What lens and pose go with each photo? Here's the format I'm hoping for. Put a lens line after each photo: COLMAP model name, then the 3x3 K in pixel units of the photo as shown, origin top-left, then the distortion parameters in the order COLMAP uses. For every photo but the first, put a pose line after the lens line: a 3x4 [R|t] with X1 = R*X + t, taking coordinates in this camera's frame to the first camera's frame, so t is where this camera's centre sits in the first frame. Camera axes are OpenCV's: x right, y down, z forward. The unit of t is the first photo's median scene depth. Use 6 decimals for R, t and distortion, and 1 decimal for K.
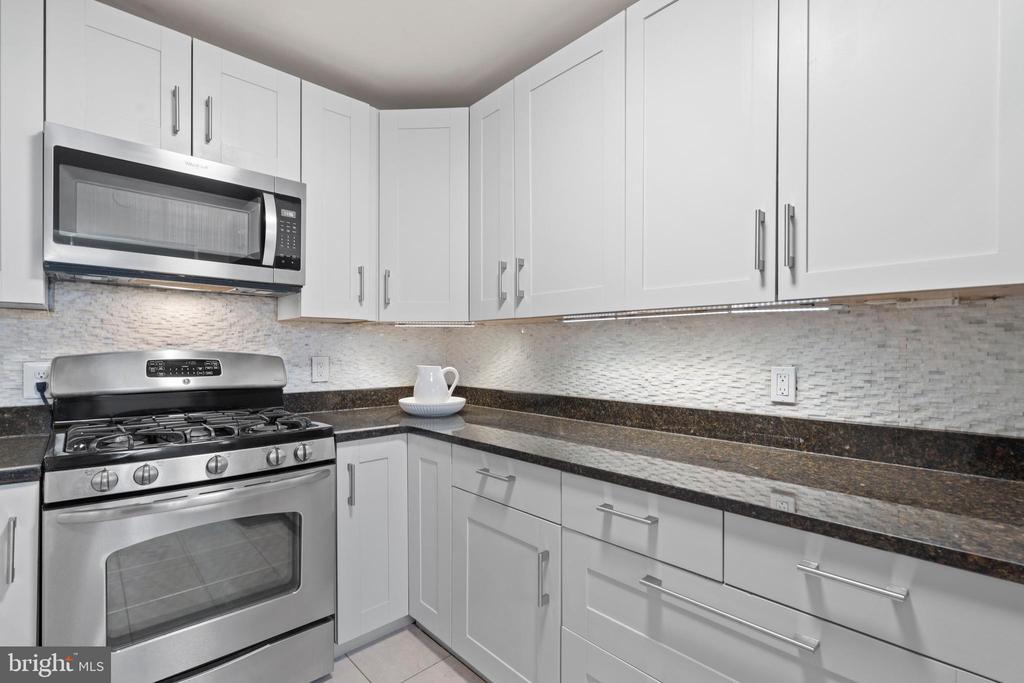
lens RADIAL K [[471.7, 0, 507.1], [0, 471.7, 351.5], [0, 0, 1]] dist [-0.001086, 0.000919]
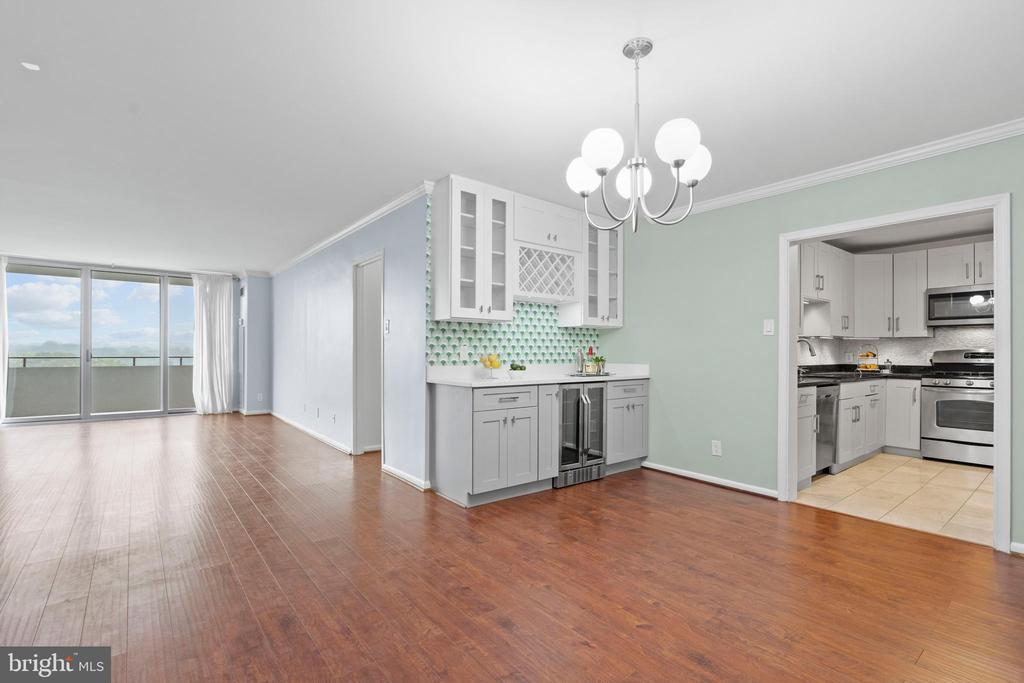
lens RADIAL K [[471.7, 0, 507.1], [0, 471.7, 351.5], [0, 0, 1]] dist [-0.001086, 0.000919]
pose [[-0.074094, -0.006760, -0.997228, 2.287232], [-0.004669, 0.999968, -0.006432, 0.042801], [0.997240, 0.004180, -0.074123, -1.558821]]
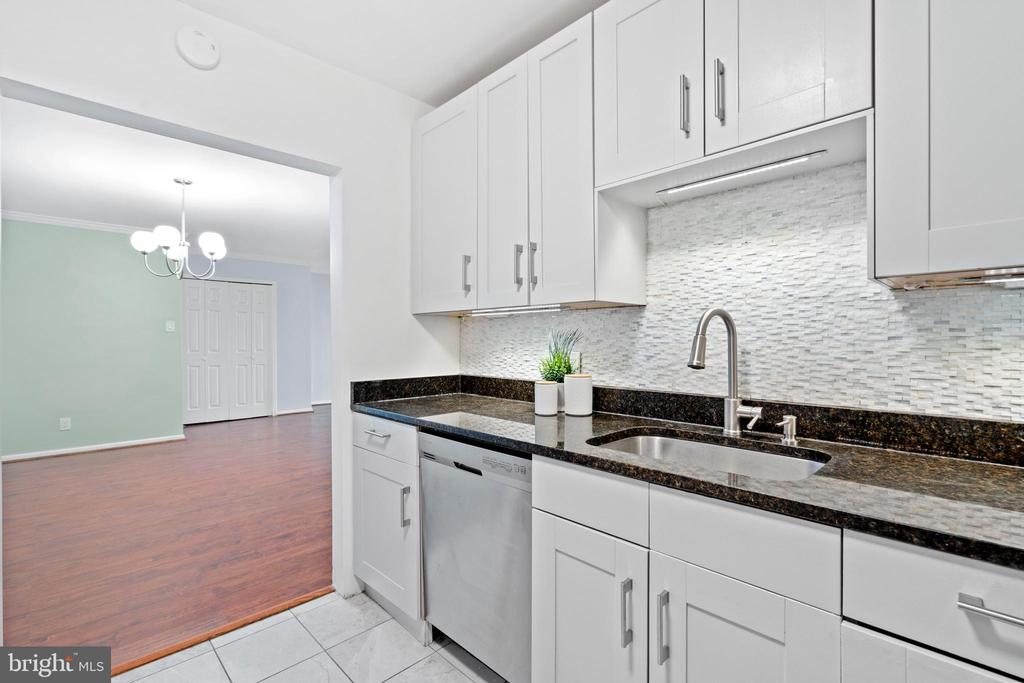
lens RADIAL K [[466.2, 0, 500.9], [0, 466.2, 341.8], [0, 0, 1]] dist [-0.001796, 0.001097]
pose [[-0.999819, -0.001879, -0.018925, -0.158164], [-0.001988, 0.999982, 0.005748, -0.002851], [0.018914, 0.005784, -0.999804, 0.686603]]
